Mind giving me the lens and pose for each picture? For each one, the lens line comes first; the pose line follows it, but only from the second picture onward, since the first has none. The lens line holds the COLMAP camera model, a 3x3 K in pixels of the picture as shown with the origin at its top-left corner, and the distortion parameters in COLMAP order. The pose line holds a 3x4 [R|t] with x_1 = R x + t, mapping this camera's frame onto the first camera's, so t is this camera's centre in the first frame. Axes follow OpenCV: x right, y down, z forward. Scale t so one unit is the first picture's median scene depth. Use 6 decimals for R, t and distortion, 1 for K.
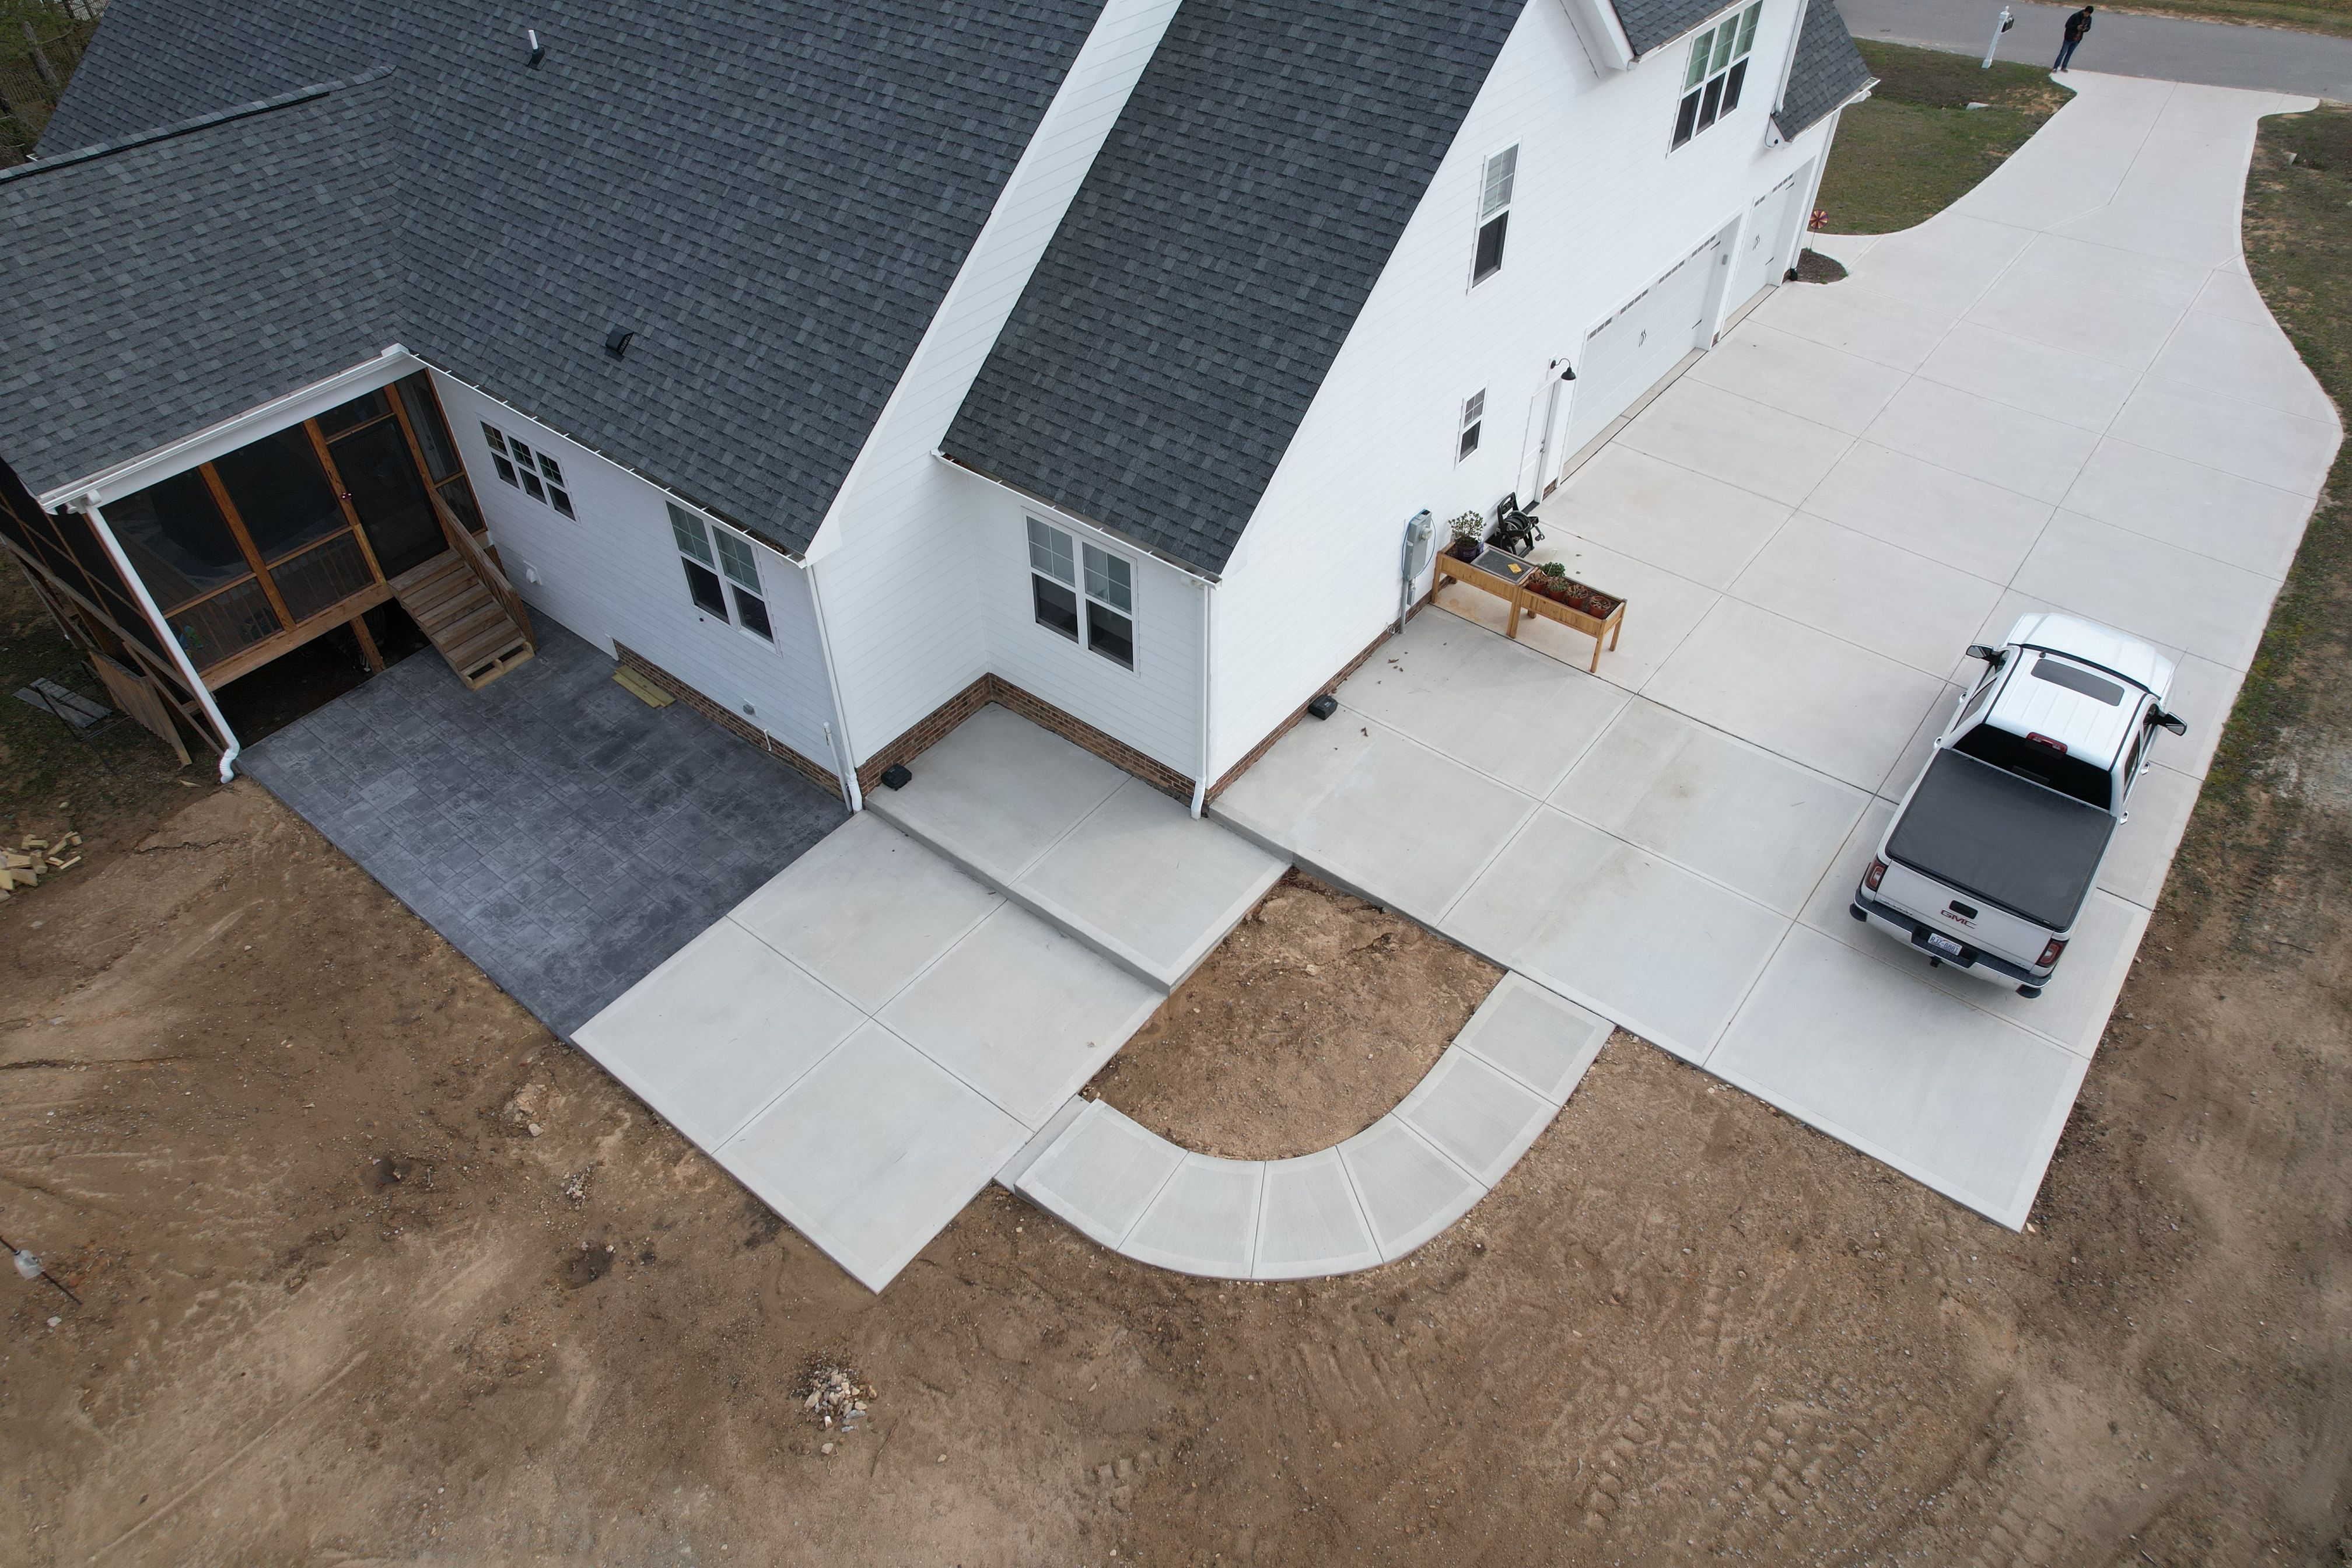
lens RADIAL K [[1492.7, 0, 1176.0], [0, 1492.7, 784.0], [0, 0, 1]] dist [0.002548, 0.000381]
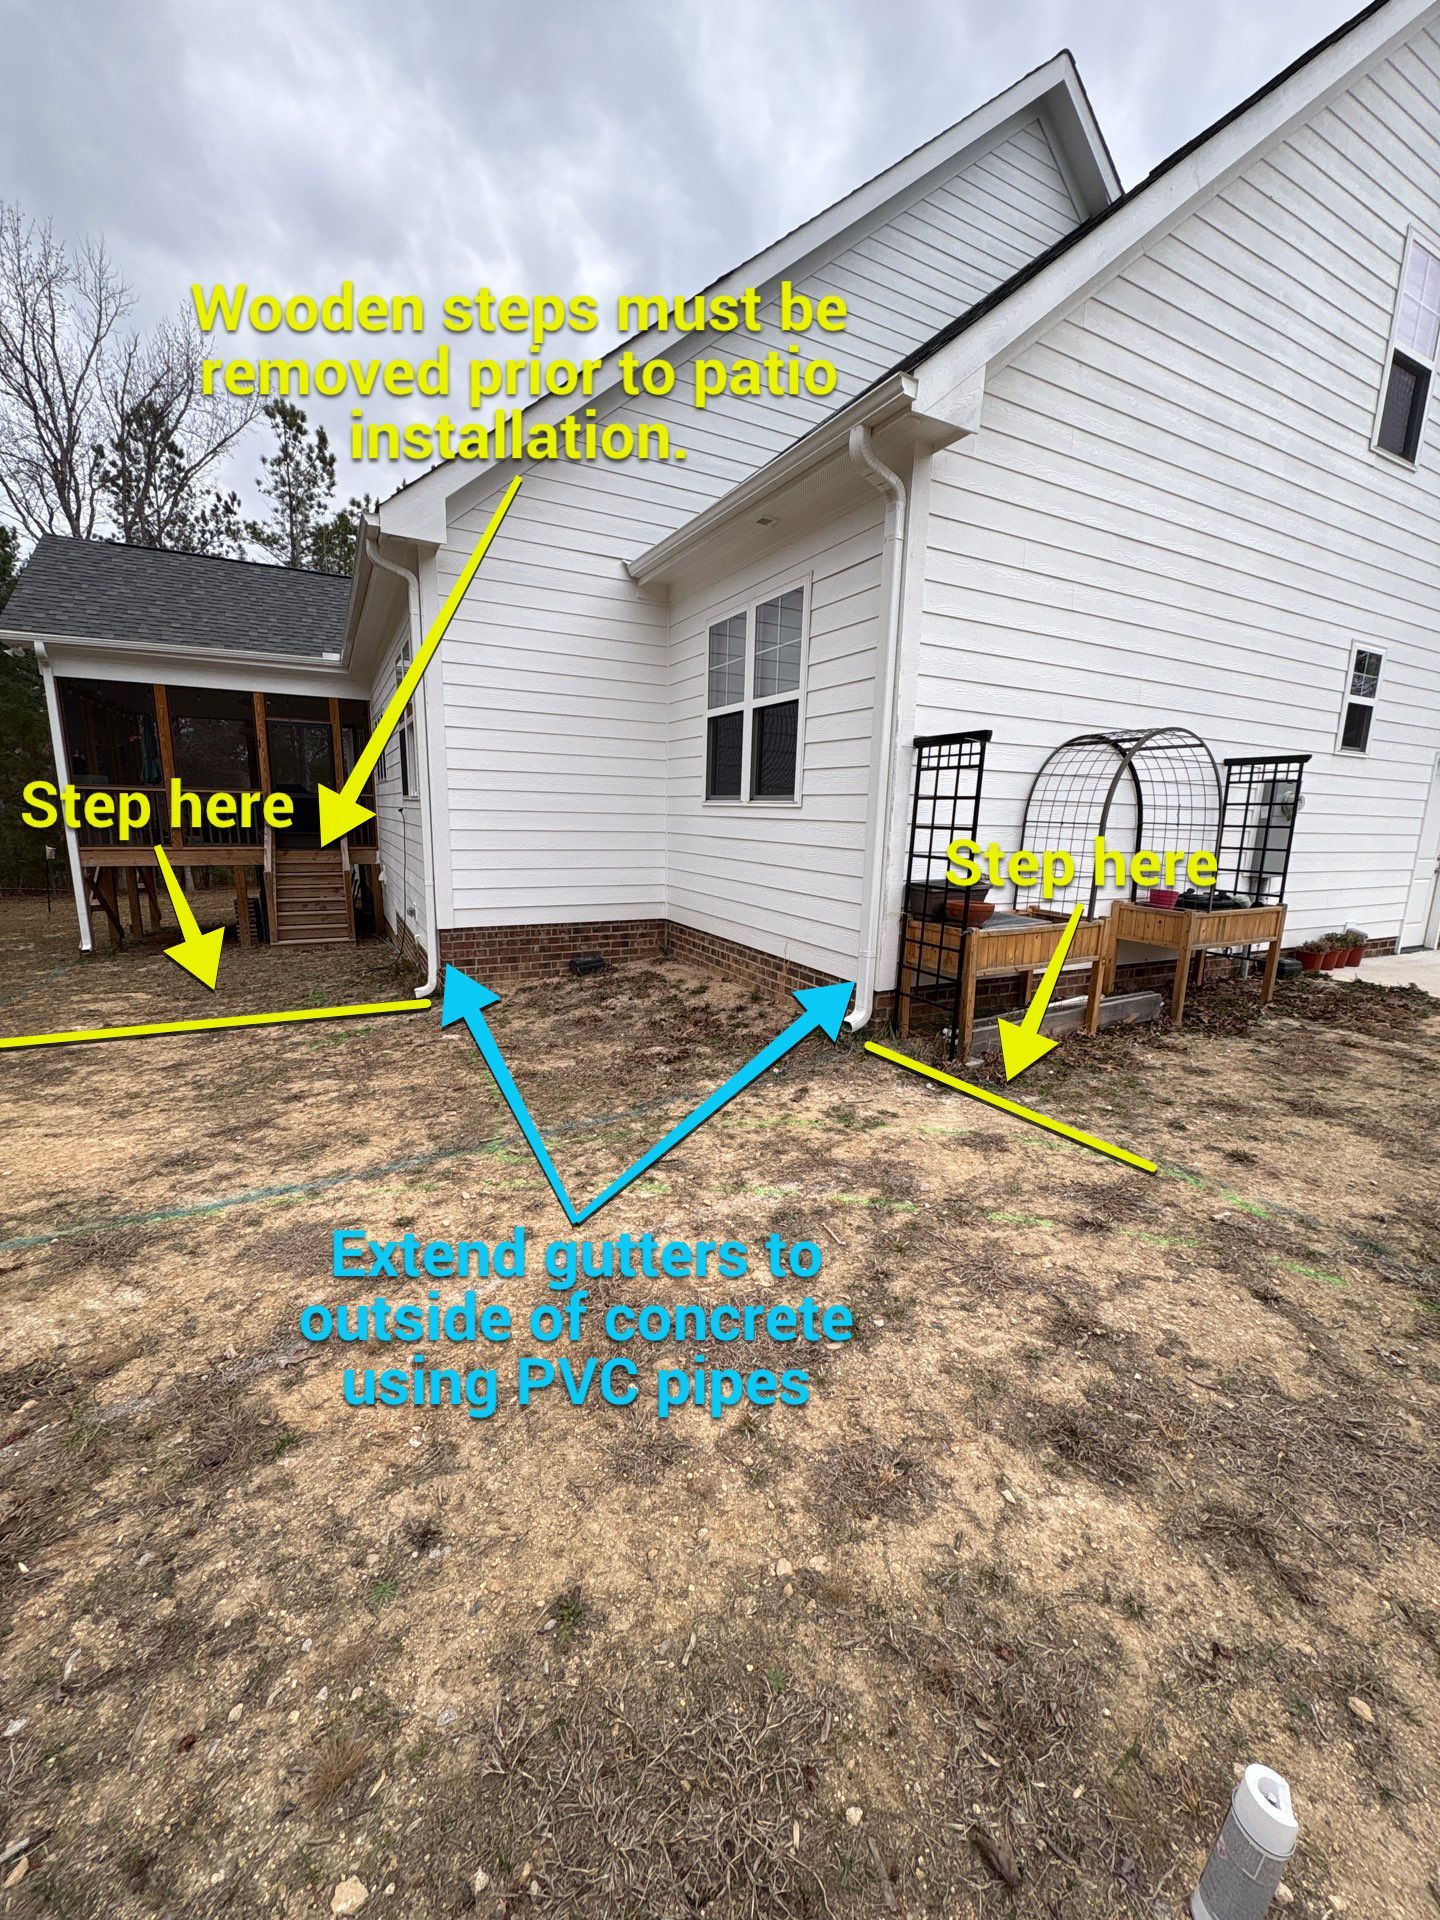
lens RADIAL K [[754.0, 0, 720.0], [0, 754.0, 960.0], [0, 0, 1]] dist [0.001195, 0.000121]
pose [[0.910298, 0.098588, -0.402042, 0.081433], [-0.301398, 0.823601, -0.480459, 0.151729], [0.283754, 0.558535, 0.779437, 0.770925]]
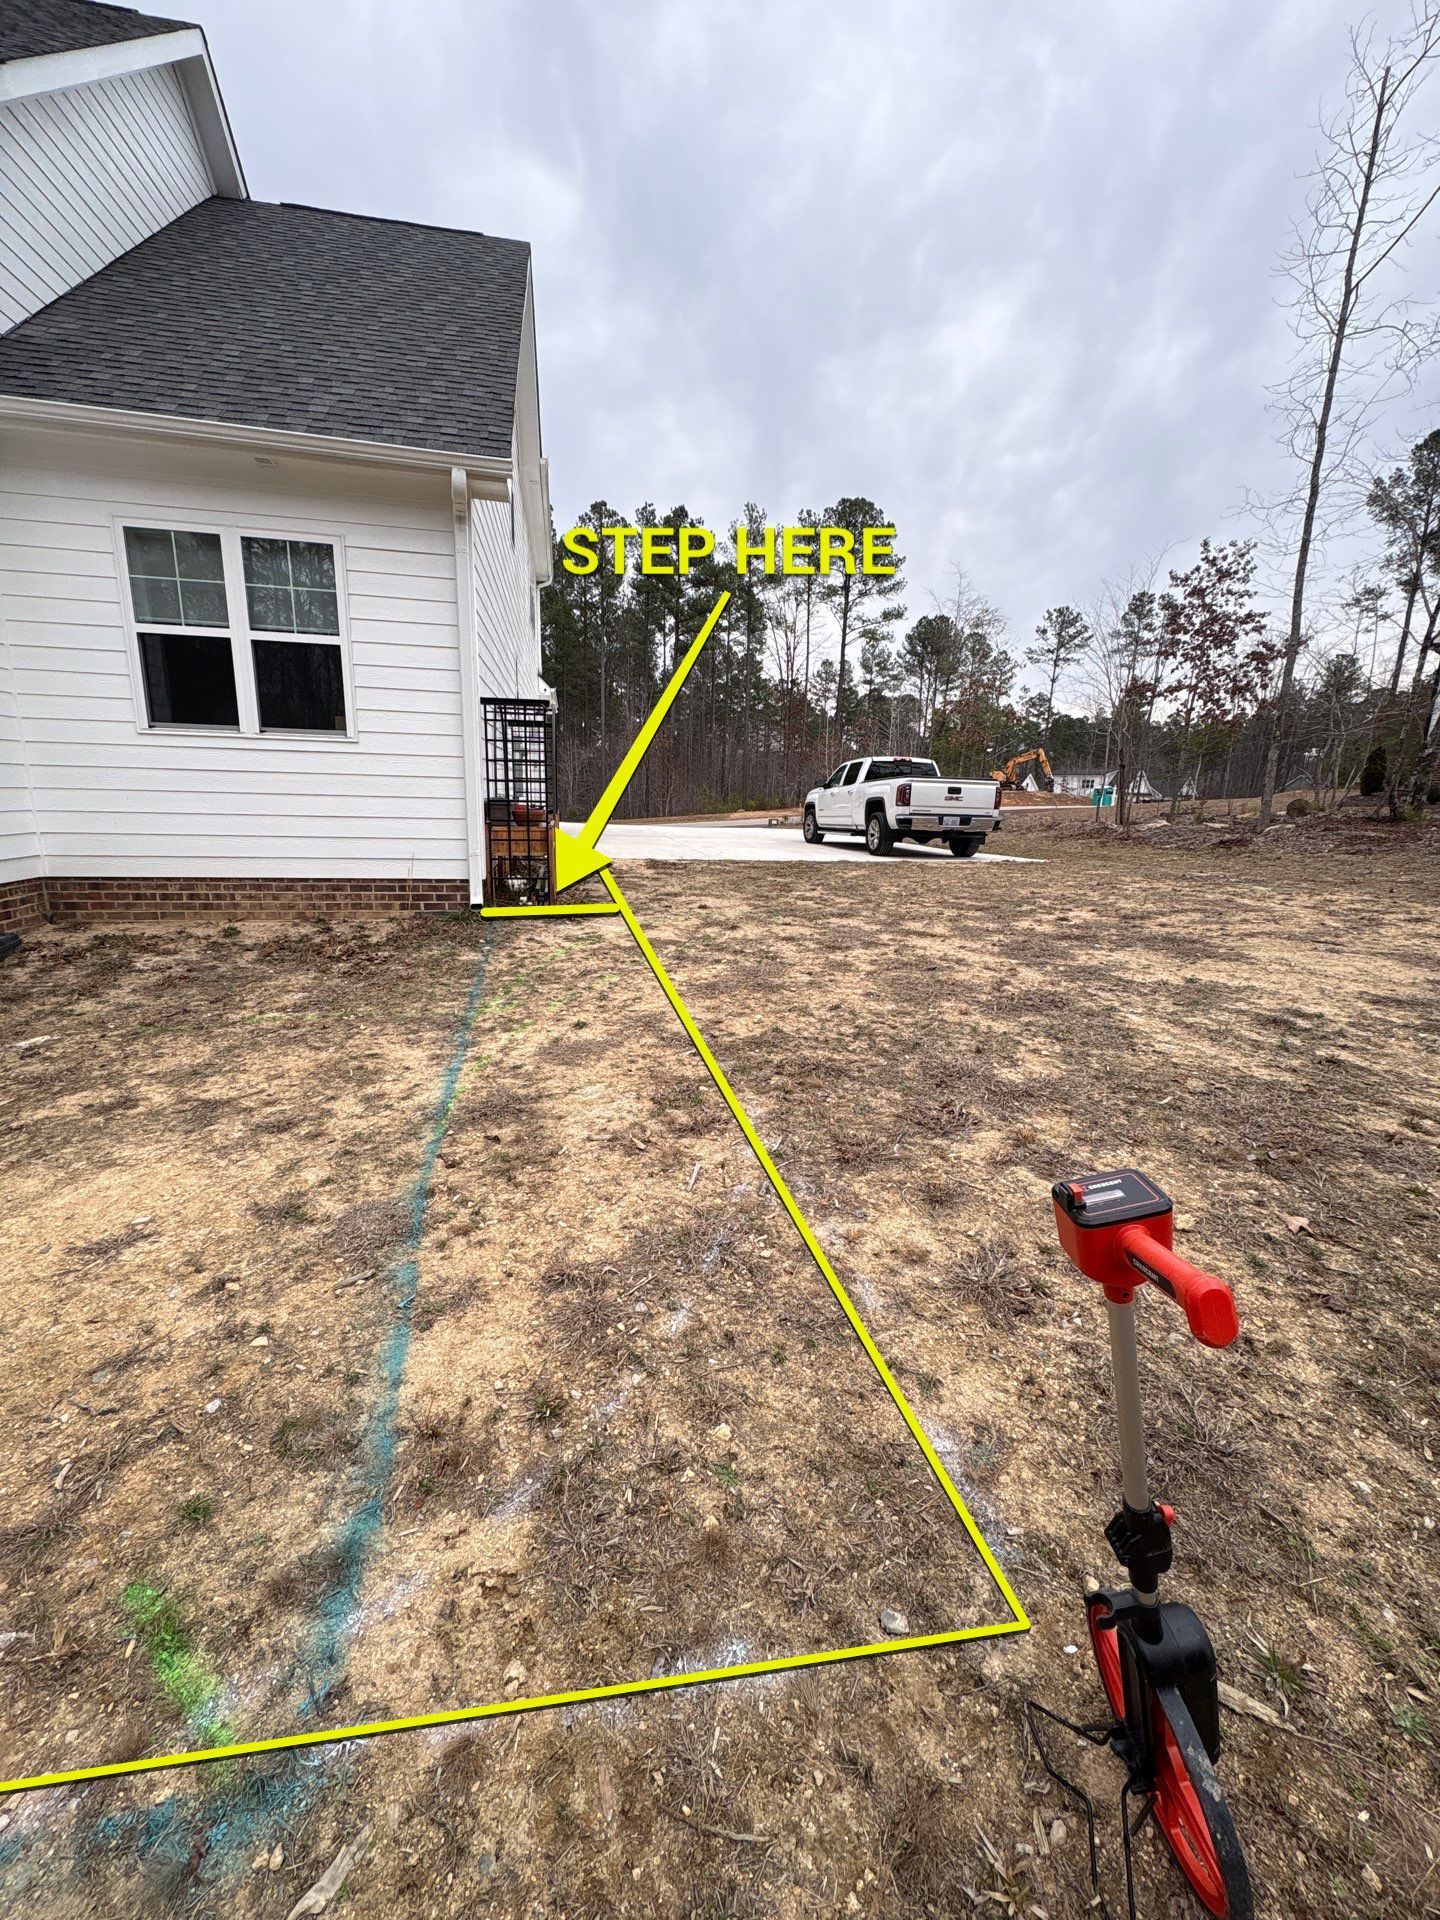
lens RADIAL K [[754.0, 0, 720.0], [0, 754.0, 960.0], [0, 0, 1]] dist [0.001195, 0.000121]
pose [[0.657148, -0.150604, 0.738563, -0.202010], [0.502041, 0.818321, -0.279832, 0.216796], [-0.562238, 0.554680, 0.613367, 0.724558]]
